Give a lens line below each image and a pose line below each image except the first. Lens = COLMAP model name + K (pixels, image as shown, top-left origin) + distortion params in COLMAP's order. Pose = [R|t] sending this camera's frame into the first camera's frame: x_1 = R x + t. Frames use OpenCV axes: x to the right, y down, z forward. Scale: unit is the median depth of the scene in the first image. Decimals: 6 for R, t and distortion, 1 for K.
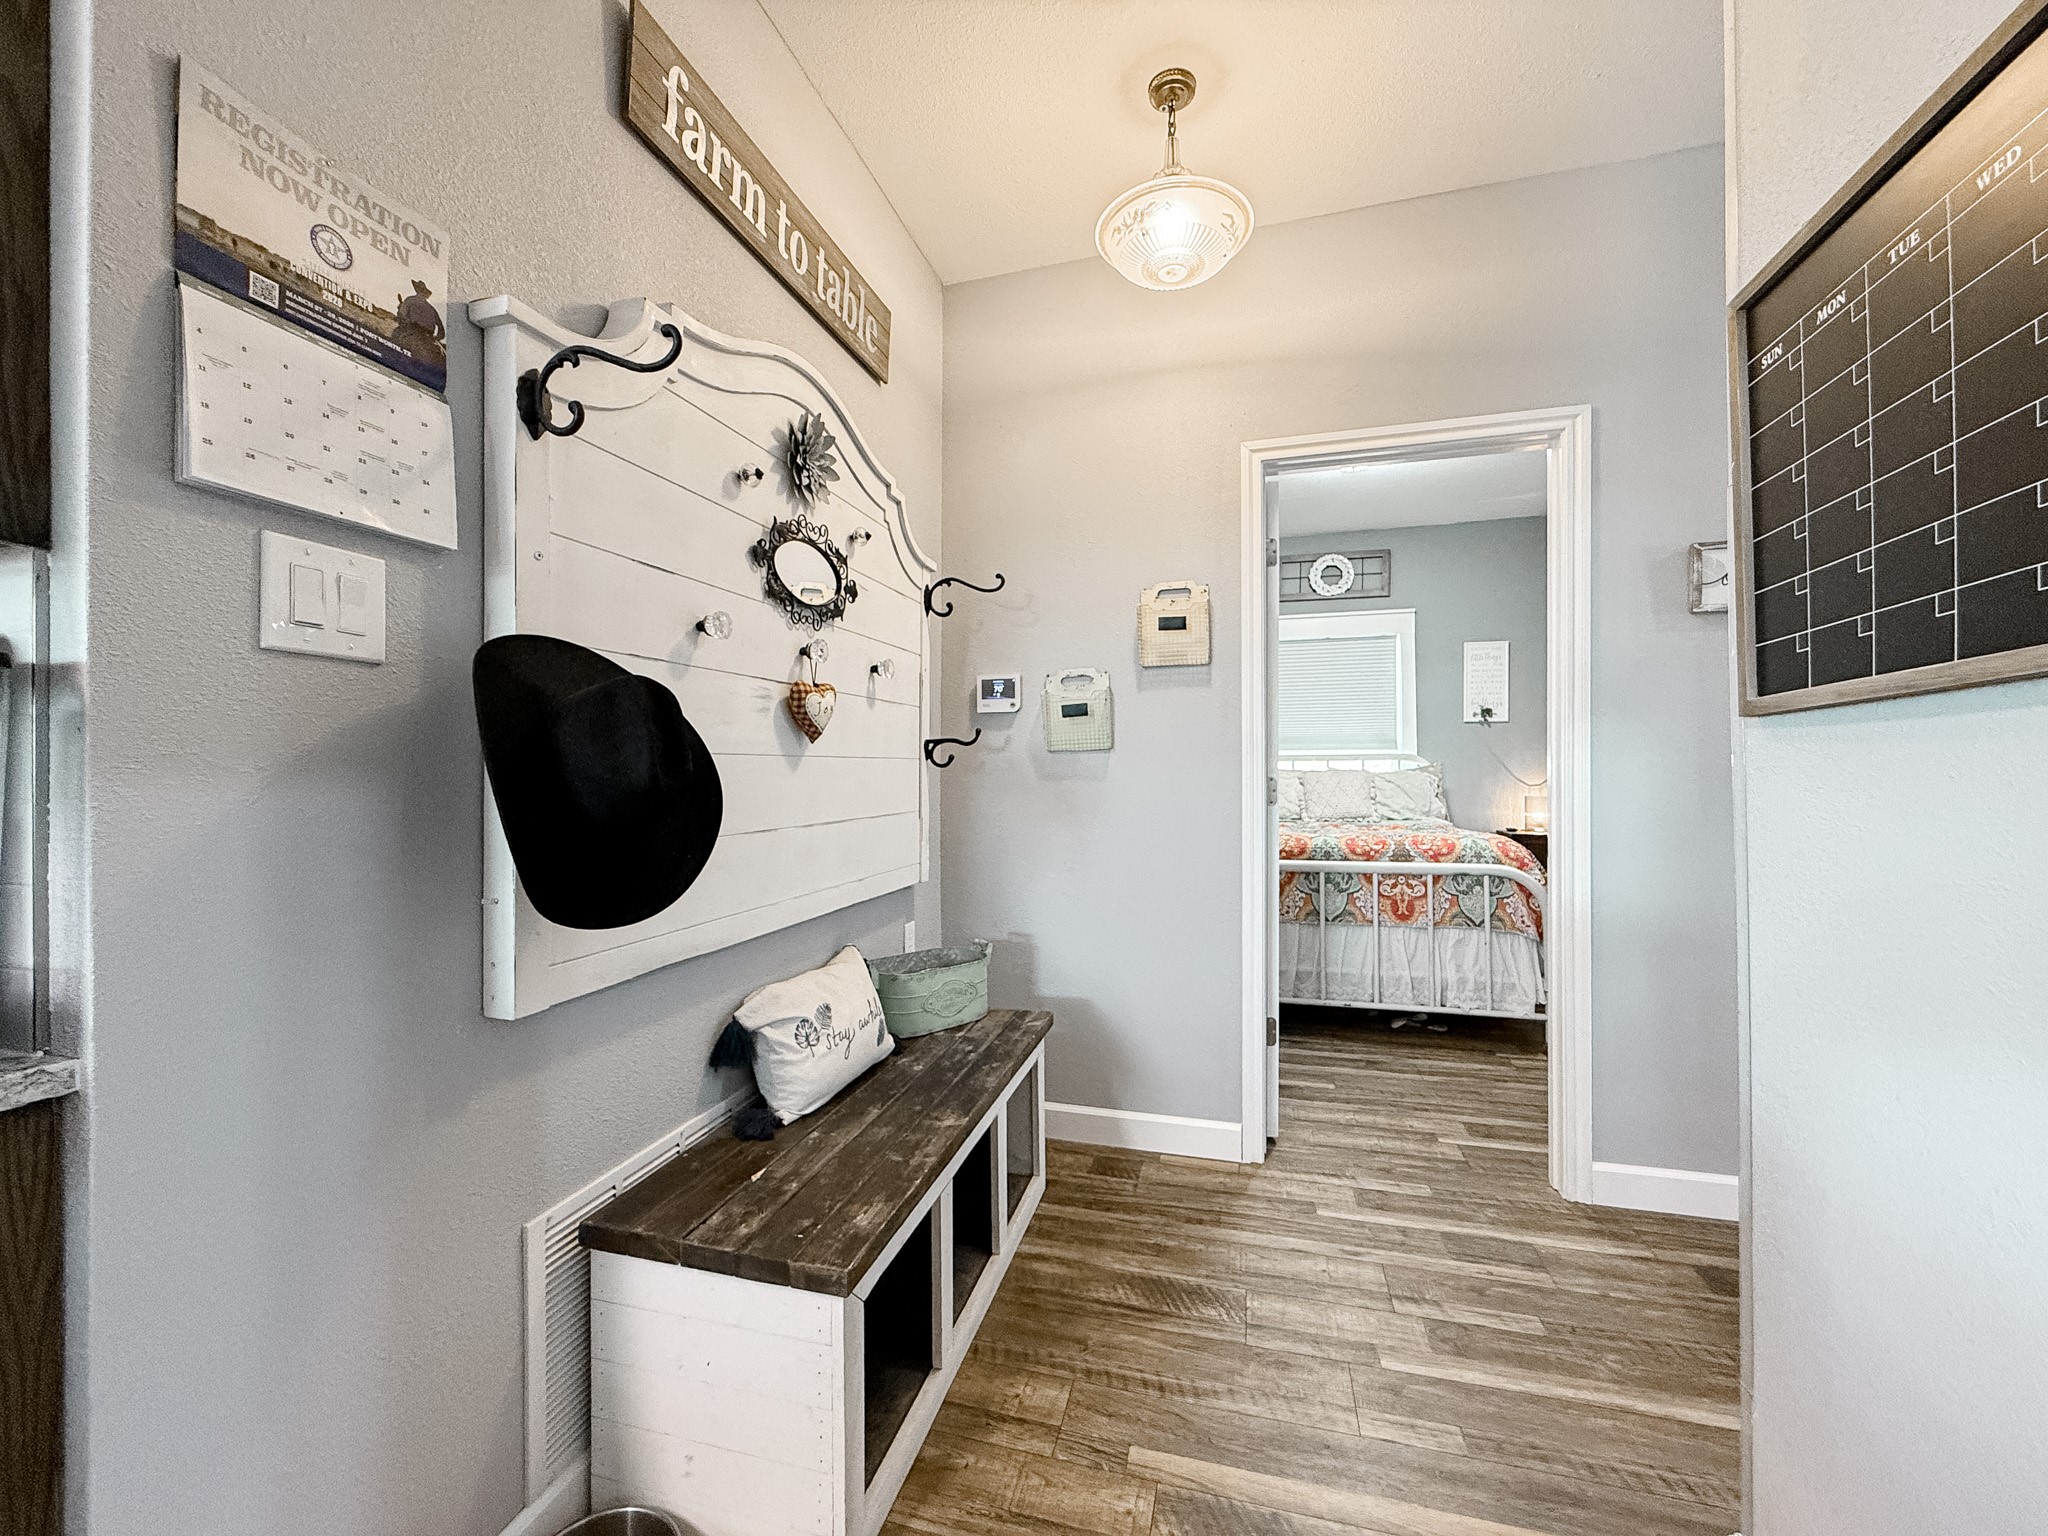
lens RADIAL K [[825.1, 0, 1029.5], [0, 825.1, 769.9], [0, 0, 1]] dist [-0.001746, -0.000030]
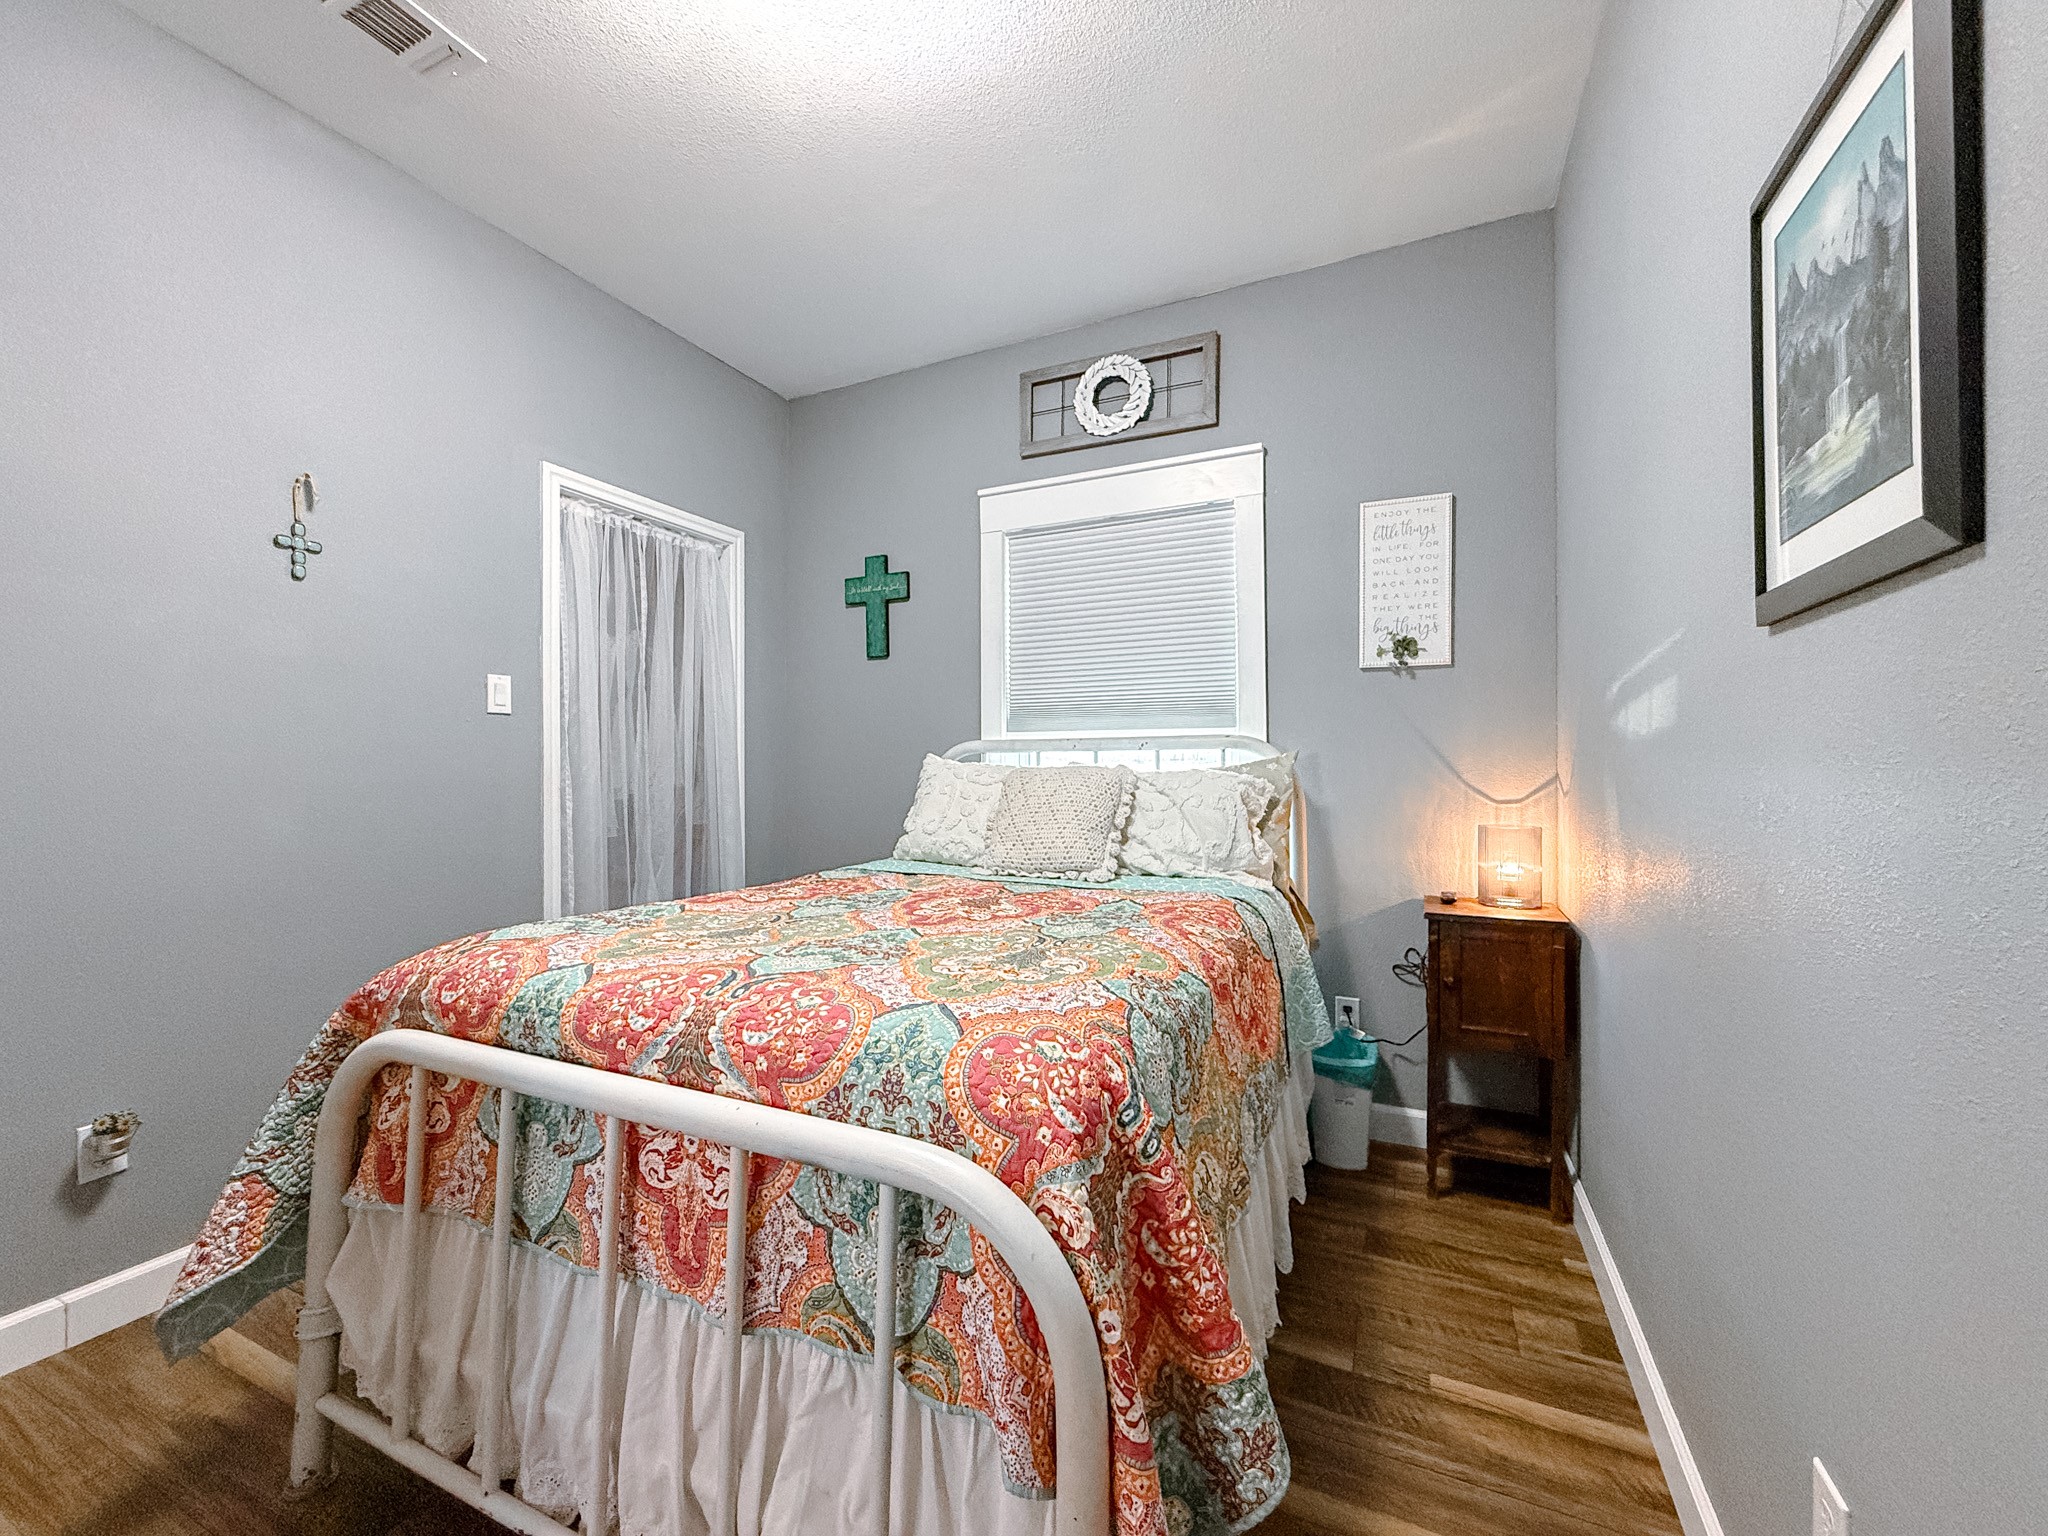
lens RADIAL K [[825.1, 0, 1017.2], [0, 825.1, 762.1], [0, 0, 1]] dist [-0.001746, -0.000030]
pose [[0.982681, 0.002132, -0.185293, 0.420824], [-0.001437, 0.999991, 0.003886, -0.004953], [0.185299, -0.003553, 0.982676, 0.490146]]
